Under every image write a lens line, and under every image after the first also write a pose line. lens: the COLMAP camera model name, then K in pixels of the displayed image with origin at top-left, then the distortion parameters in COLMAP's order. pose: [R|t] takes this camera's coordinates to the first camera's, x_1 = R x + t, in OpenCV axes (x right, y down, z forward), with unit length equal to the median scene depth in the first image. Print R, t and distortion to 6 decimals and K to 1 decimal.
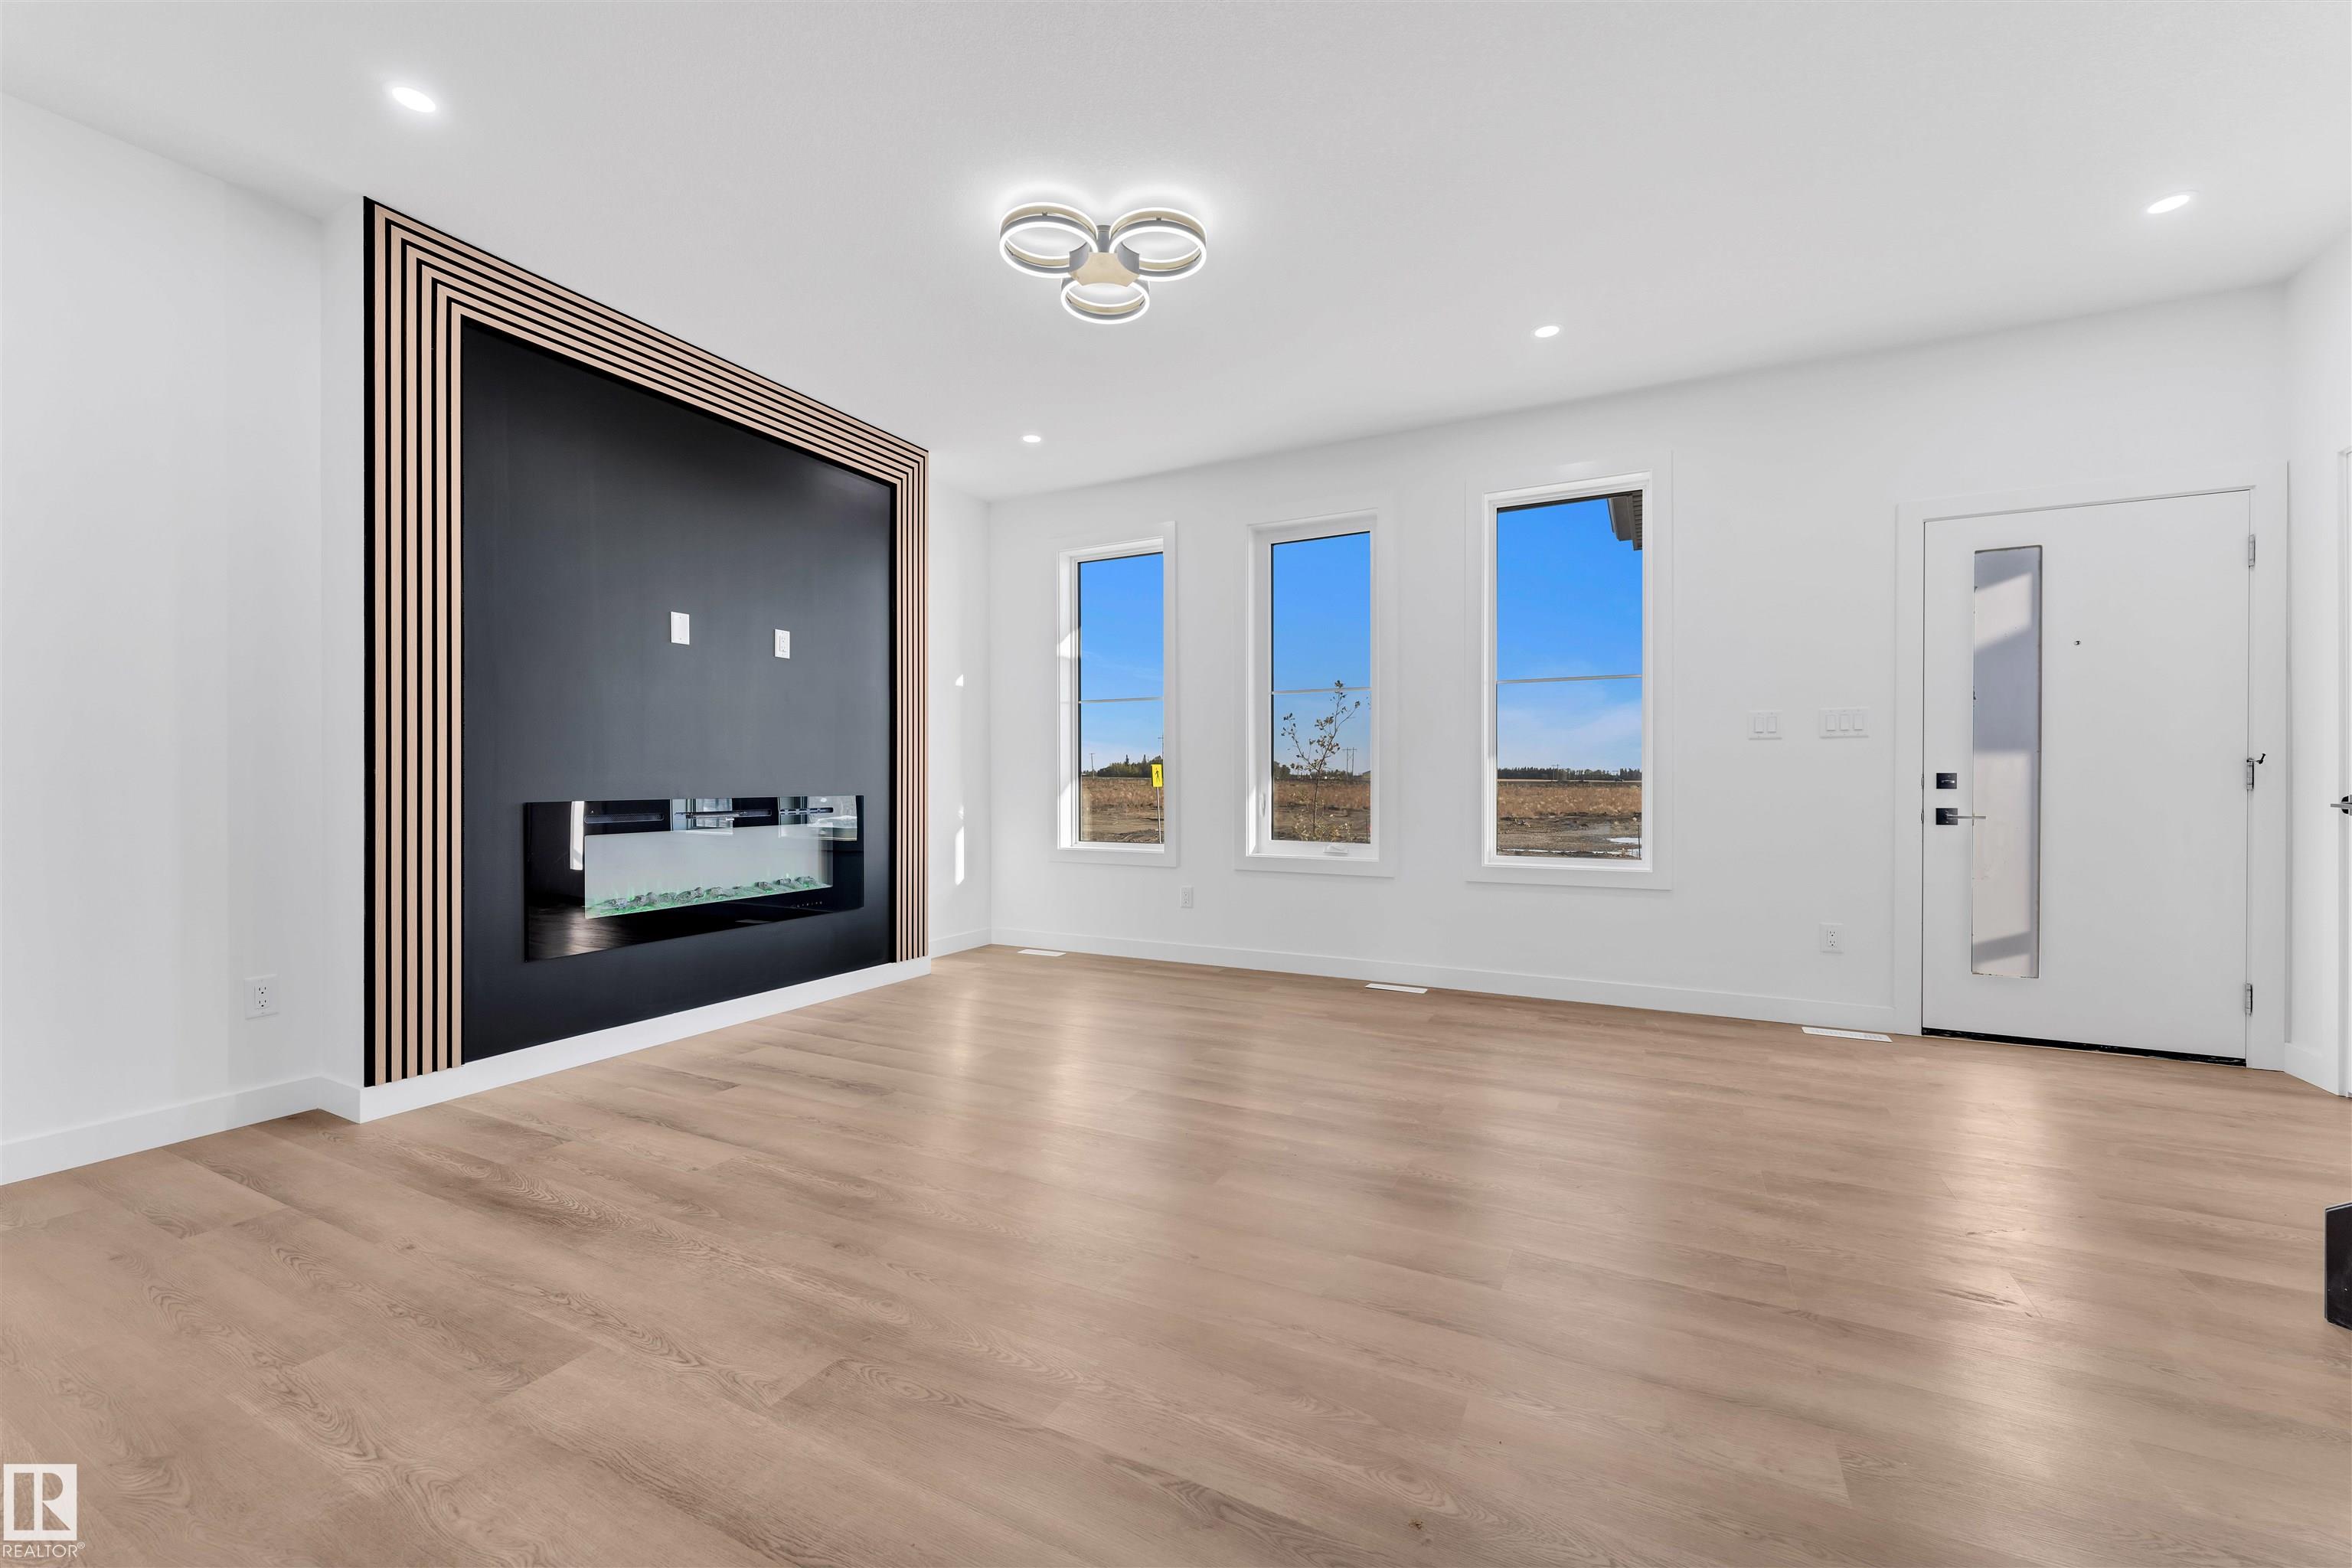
lens RADIAL K [[940.3, 0, 1168.0], [0, 940.3, 782.3], [0, 0, 1]] dist [0.002653, -0.000077]
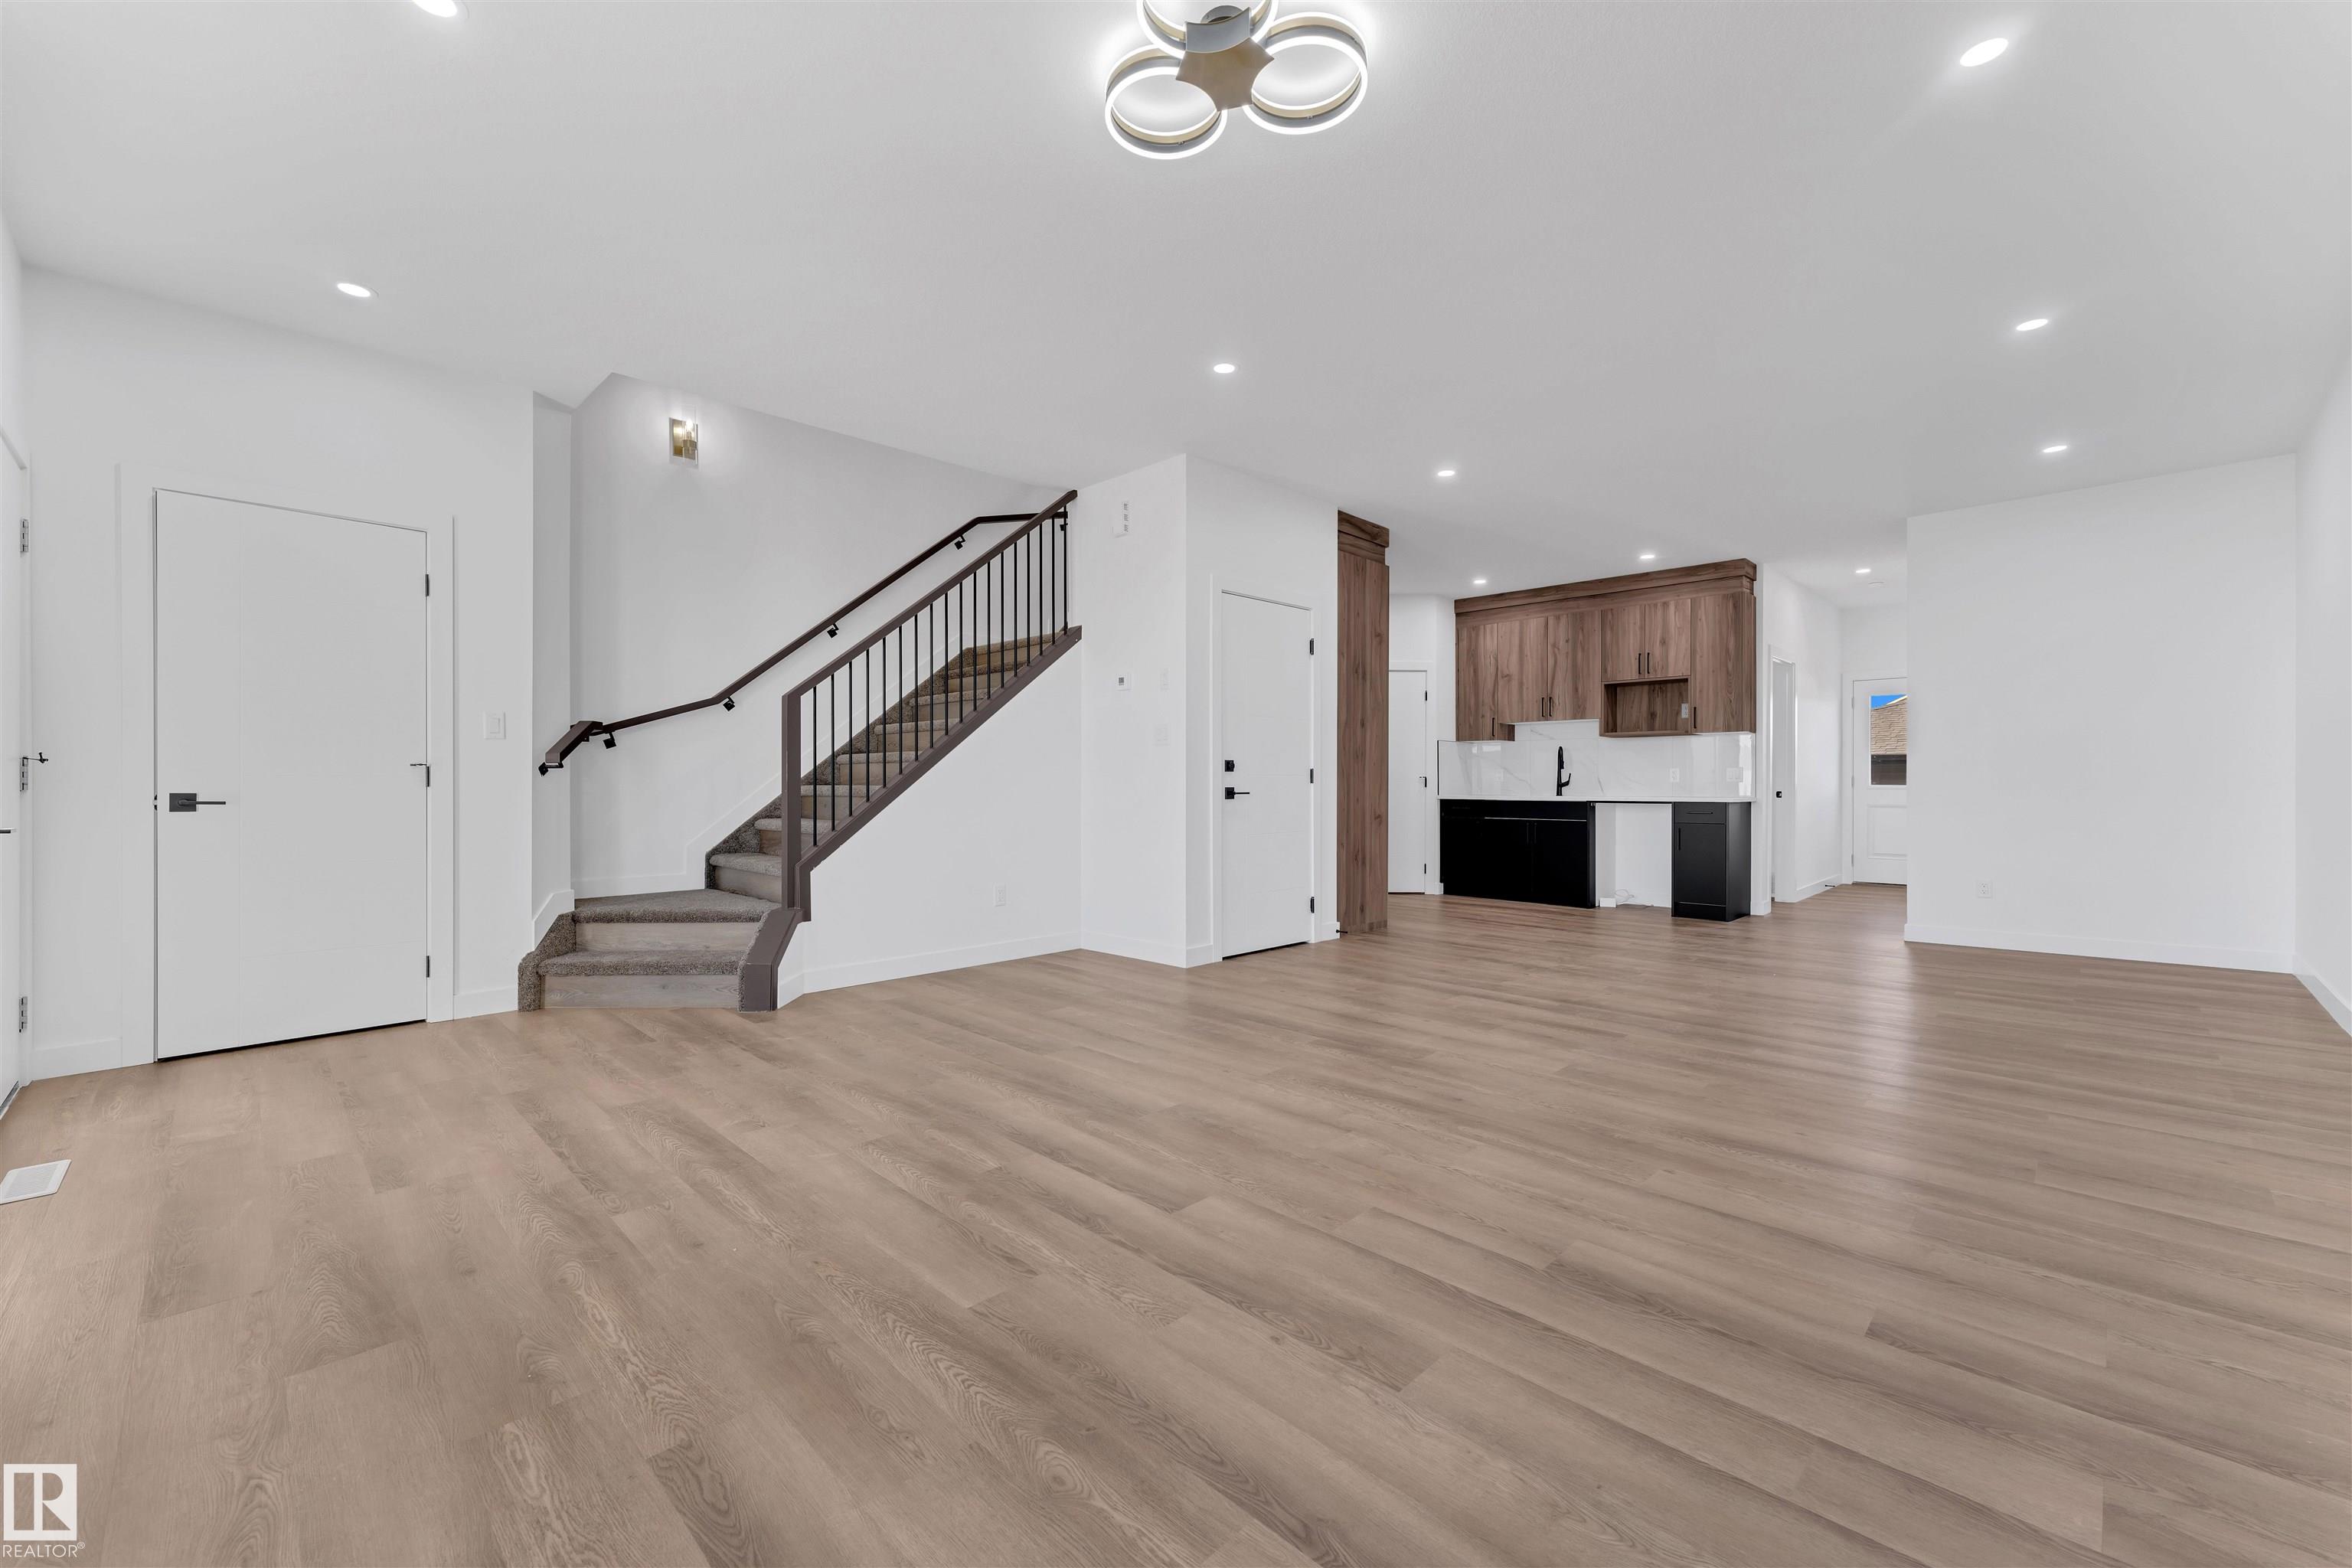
lens RADIAL K [[940.3, 0, 1168.0], [0, 940.3, 782.3], [0, 0, 1]] dist [0.002653, -0.000077]
pose [[-0.953075, 0.001734, 0.302729, -0.259305], [0.001047, 0.999996, -0.002432, 0.003646], [-0.302733, -0.002001, -0.953073, 1.805049]]
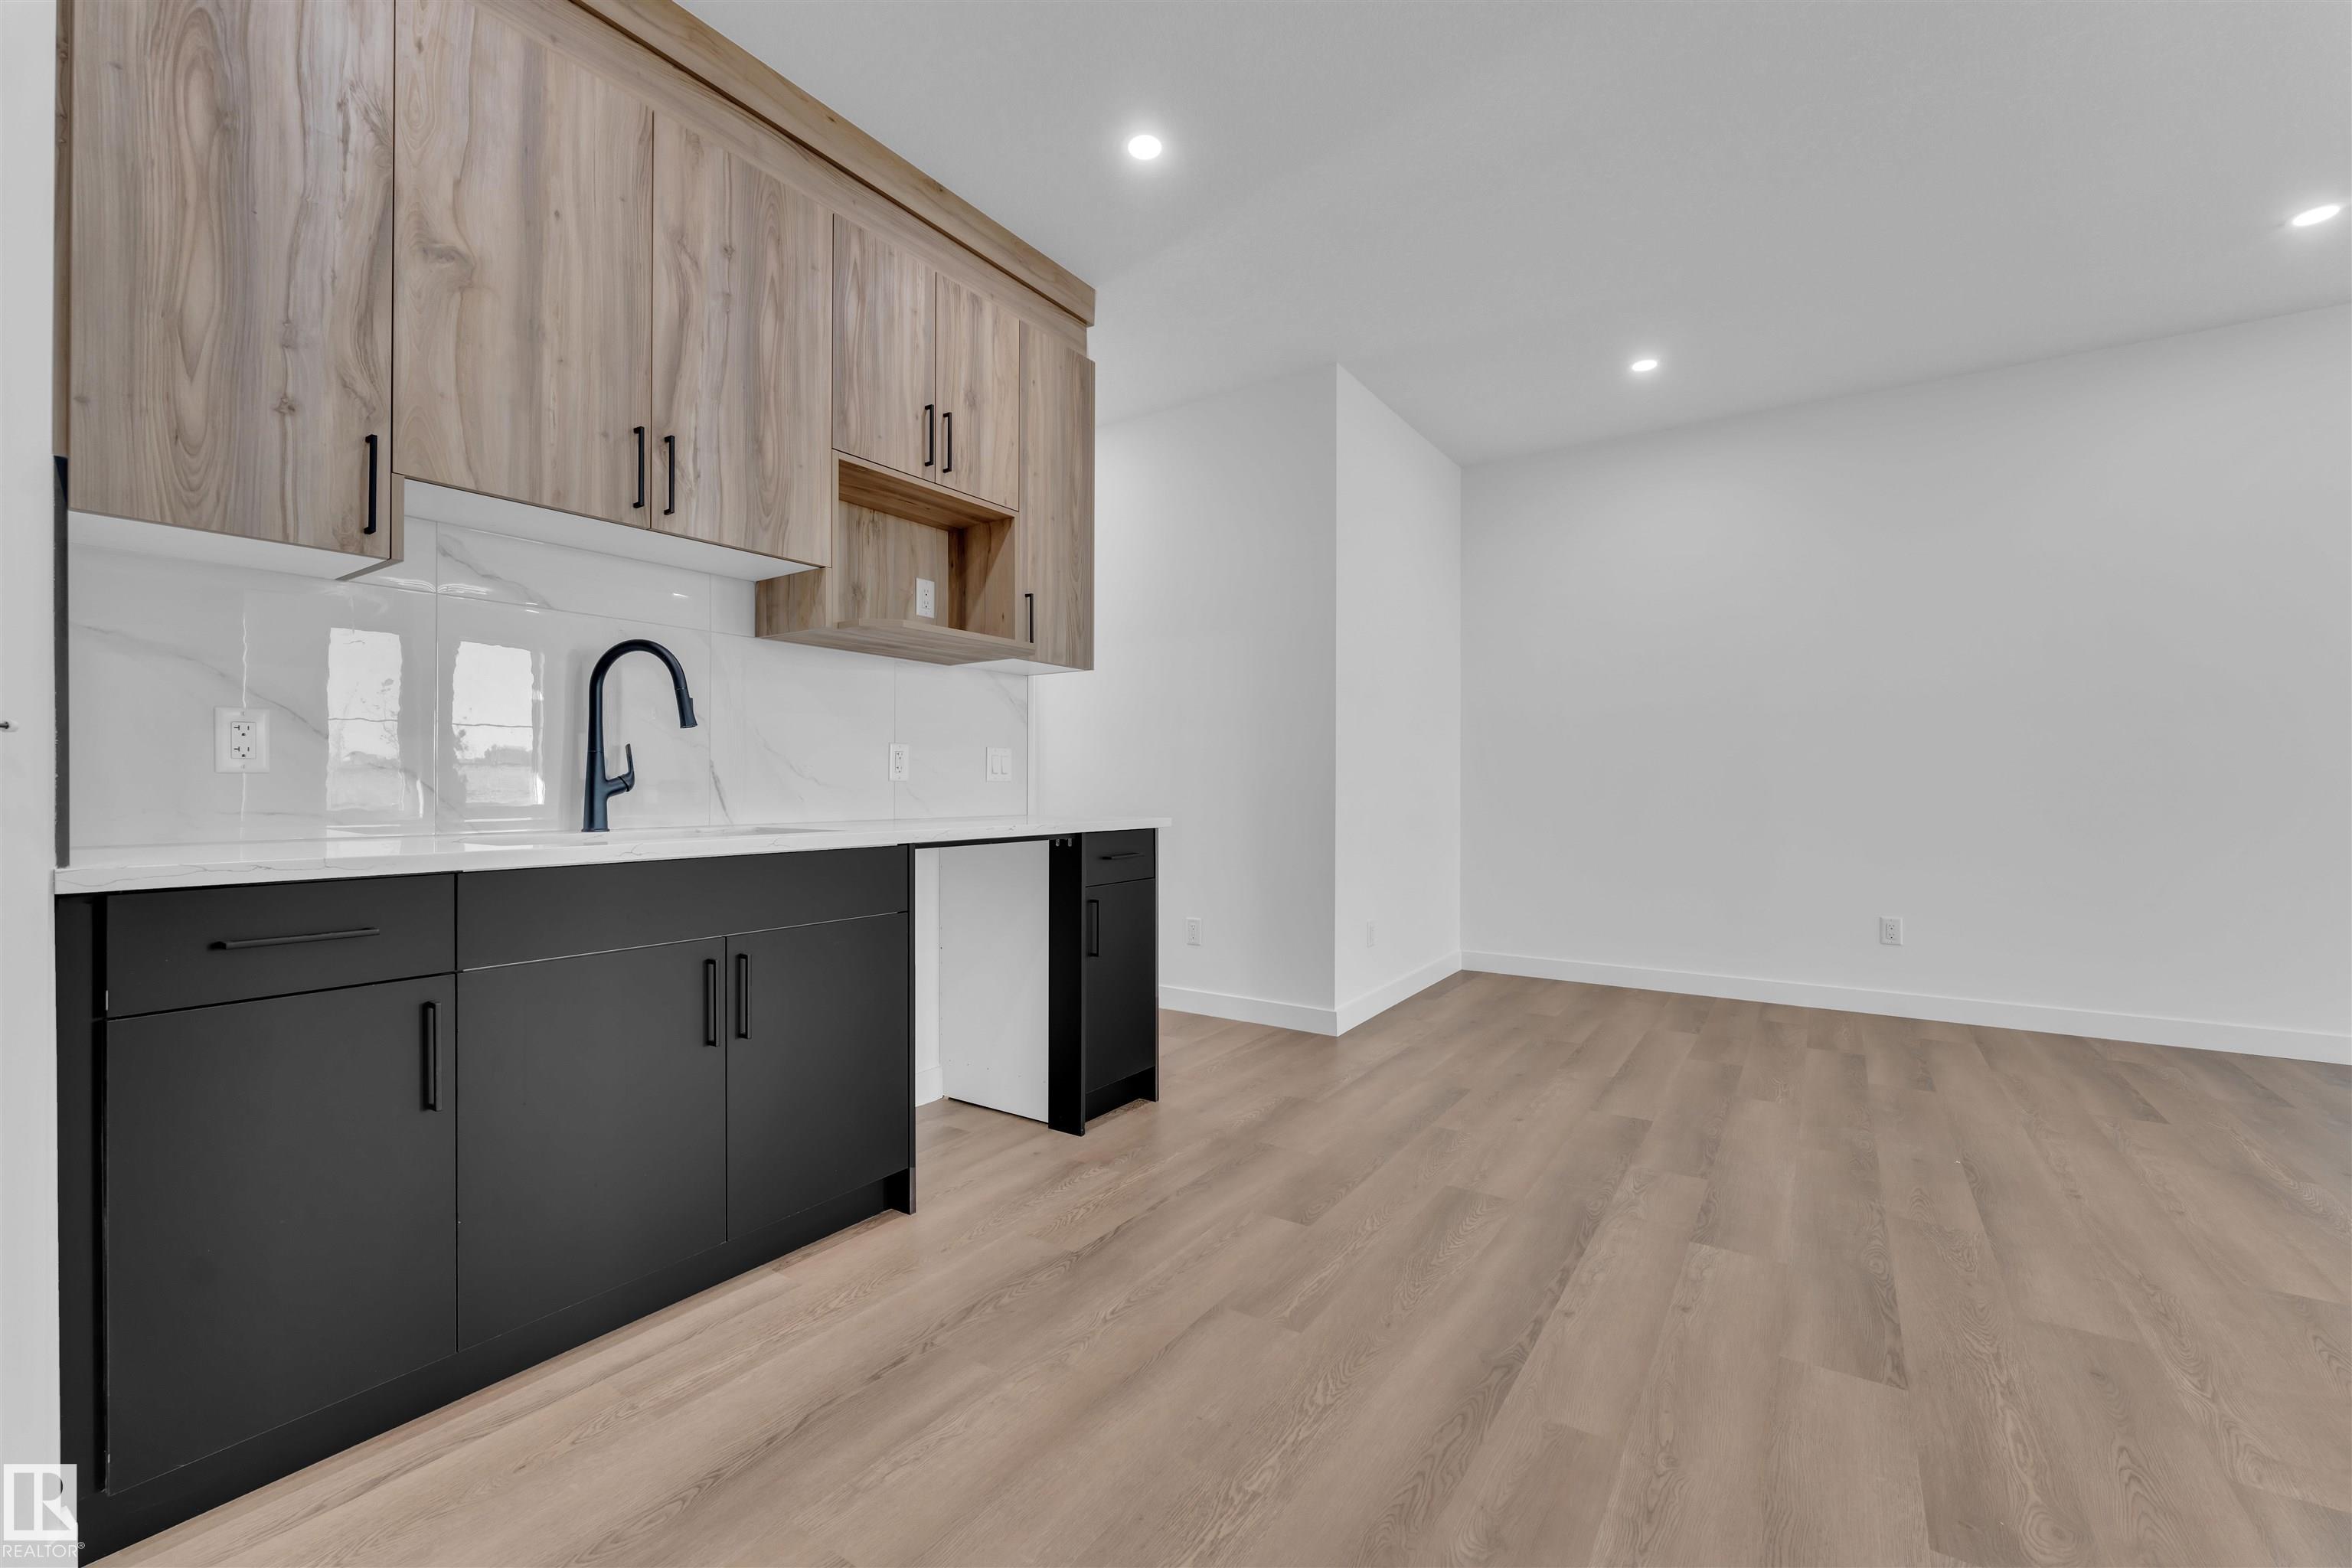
lens RADIAL K [[967.6, 0, 1170.9], [0, 967.6, 782.8], [0, 0, 1]] dist [-0.003921, -0.000125]
pose [[-0.117453, -0.003313, -0.993073, 0.184976], [-0.000518, 0.999995, -0.003275, 0.004102], [0.993078, 0.000130, -0.117454, -0.828088]]
